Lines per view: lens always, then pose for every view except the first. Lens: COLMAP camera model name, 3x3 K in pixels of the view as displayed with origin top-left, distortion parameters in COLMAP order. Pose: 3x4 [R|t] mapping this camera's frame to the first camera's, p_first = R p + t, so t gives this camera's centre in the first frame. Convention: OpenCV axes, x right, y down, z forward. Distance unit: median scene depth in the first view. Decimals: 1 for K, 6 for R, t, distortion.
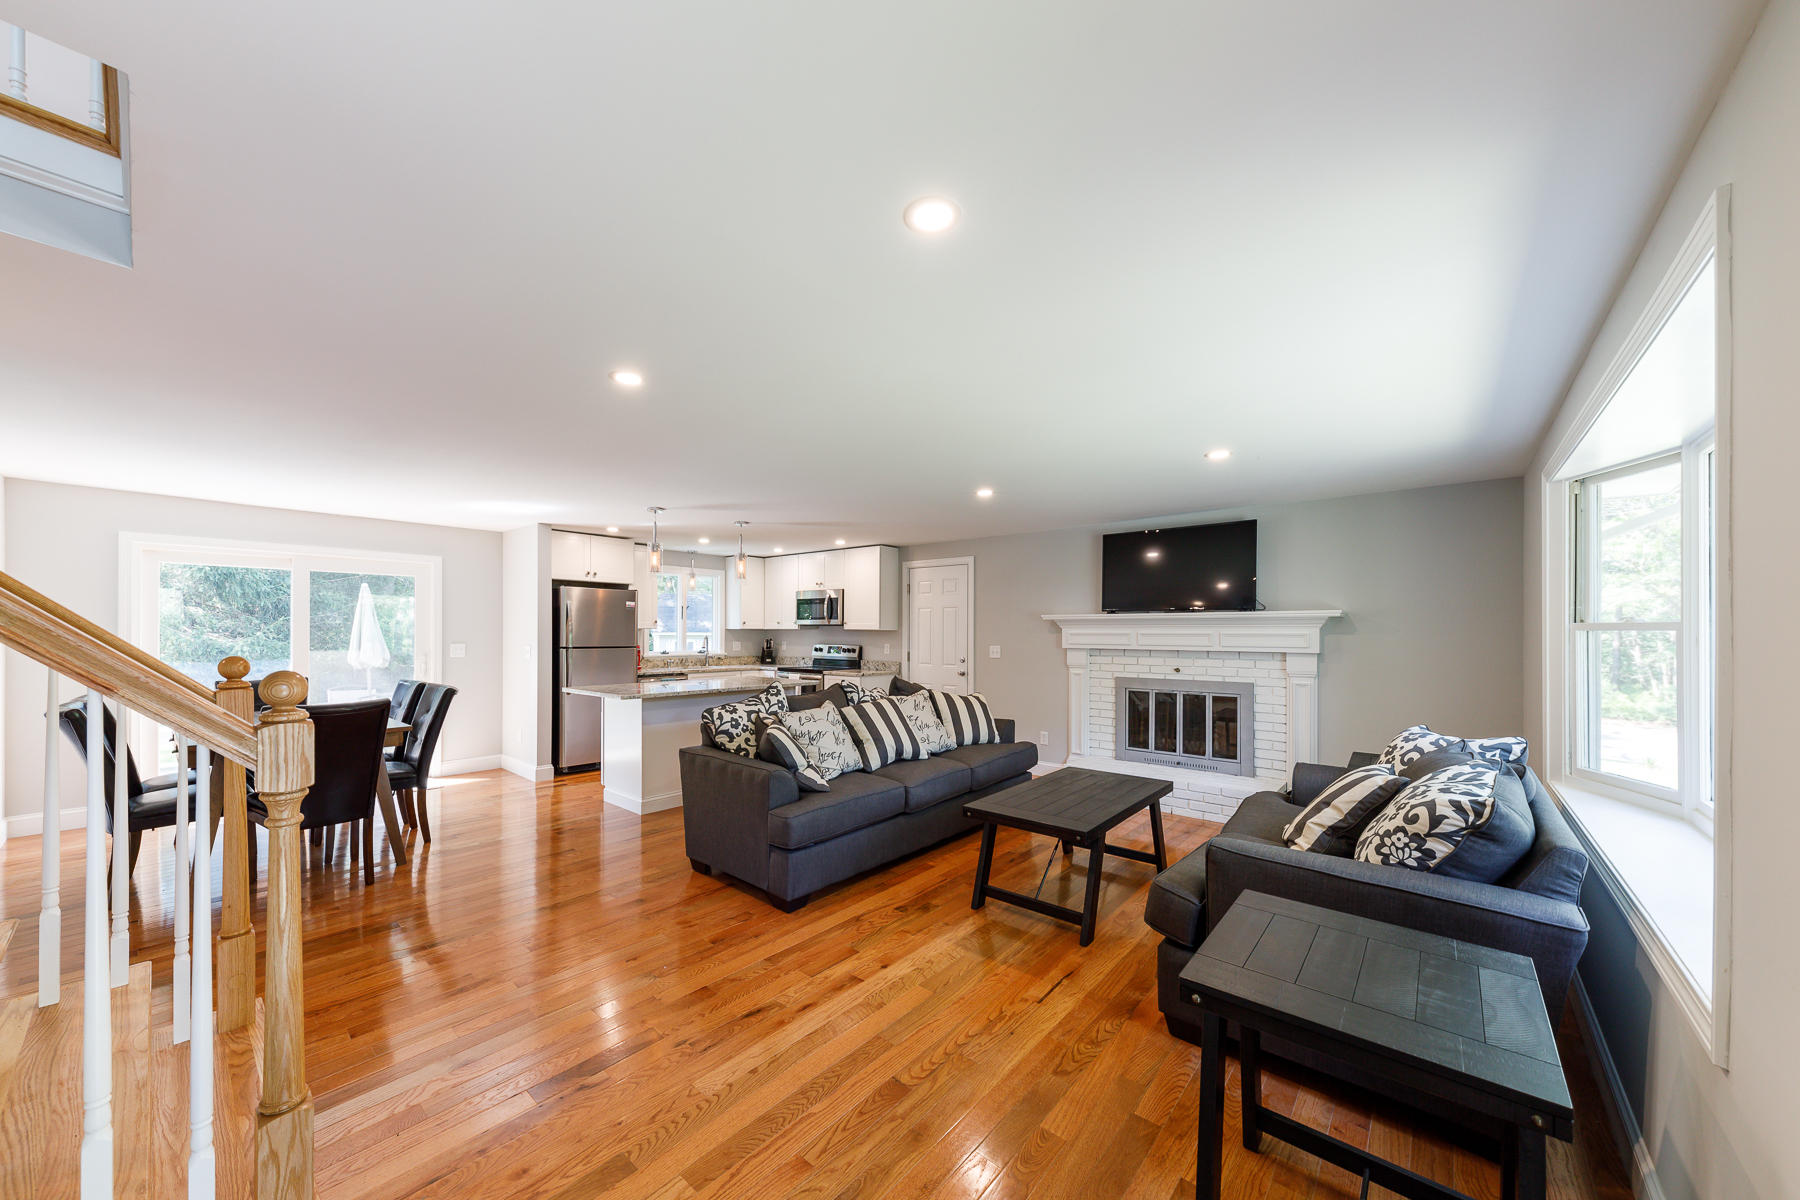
lens RADIAL K [[617.2, 0, 865.0], [0, 617.2, 637.4], [0, 0, 1]] dist [0.005643, -0.001994]
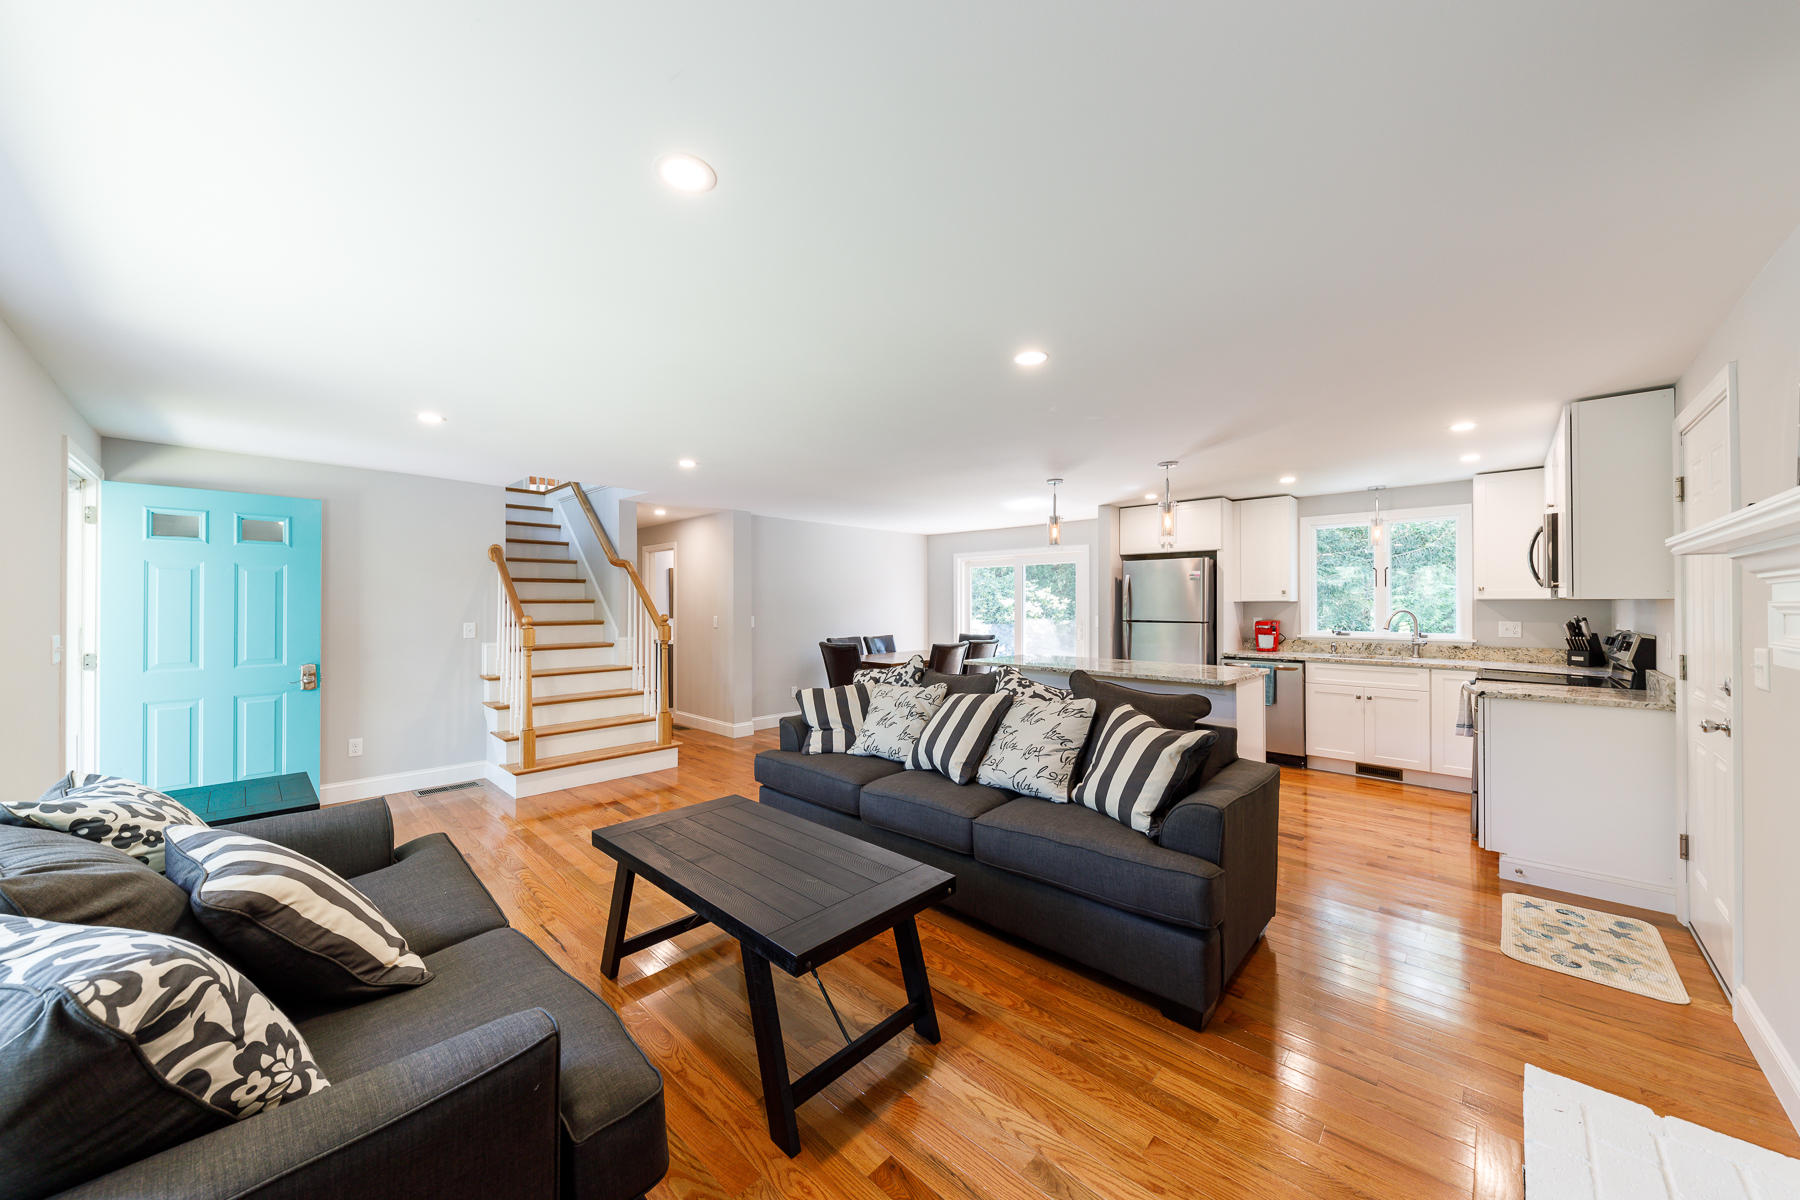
lens RADIAL K [[617.2, 0, 901.2], [0, 617.2, 599.5], [0, 0, 1]] dist [0.005643, -0.001994]
pose [[-0.023315, -0.014901, -0.999617, 0.670739], [-0.005686, 0.999875, -0.014773, -0.001135], [0.999712, 0.005340, -0.023396, 0.791483]]
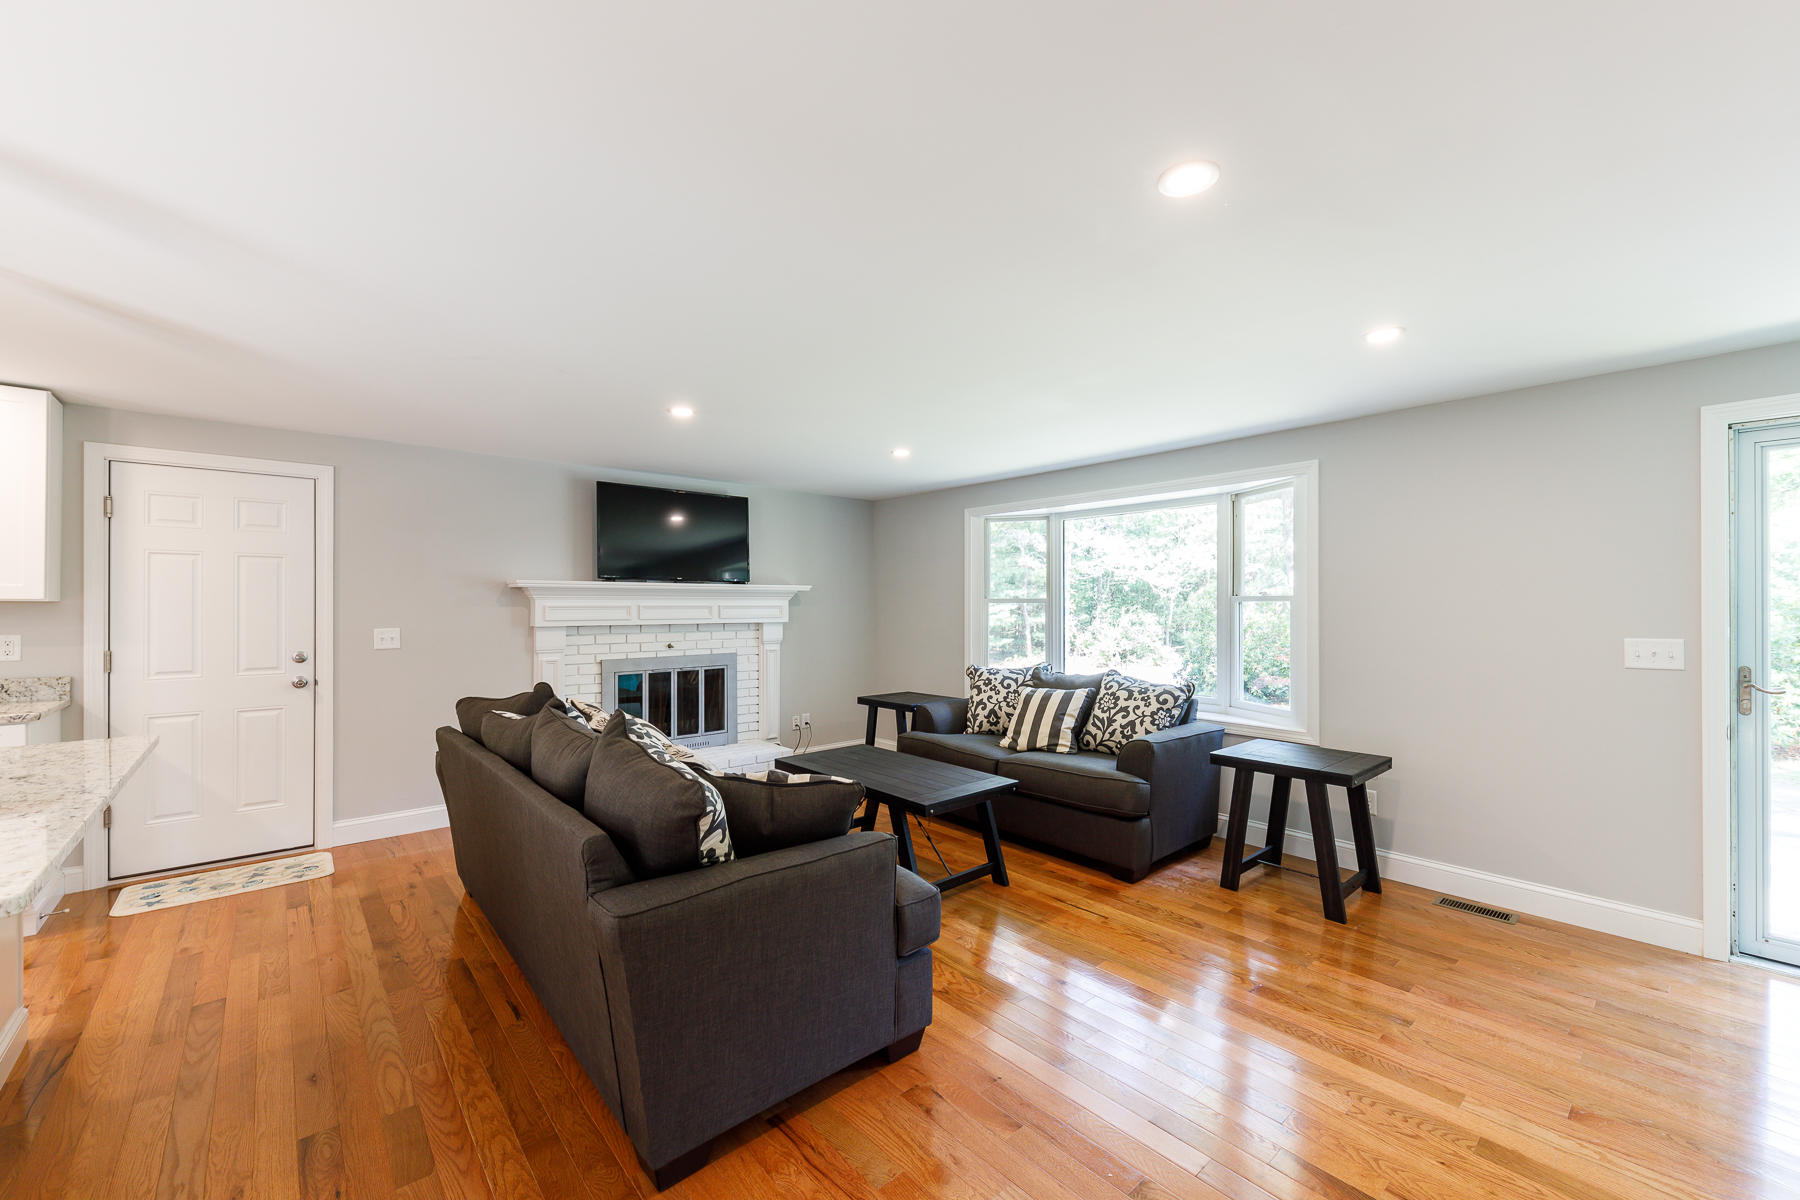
lens RADIAL K [[712.9, 0, 898.1], [0, 712.9, 600.9], [0, 0, 1]] dist [0.000494, -0.000124]
pose [[0.136211, 0.001243, 0.990679, -0.522409], [0.010512, 0.999941, -0.002700, -0.007576], [-0.990624, 0.010782, 0.136190, 0.561141]]
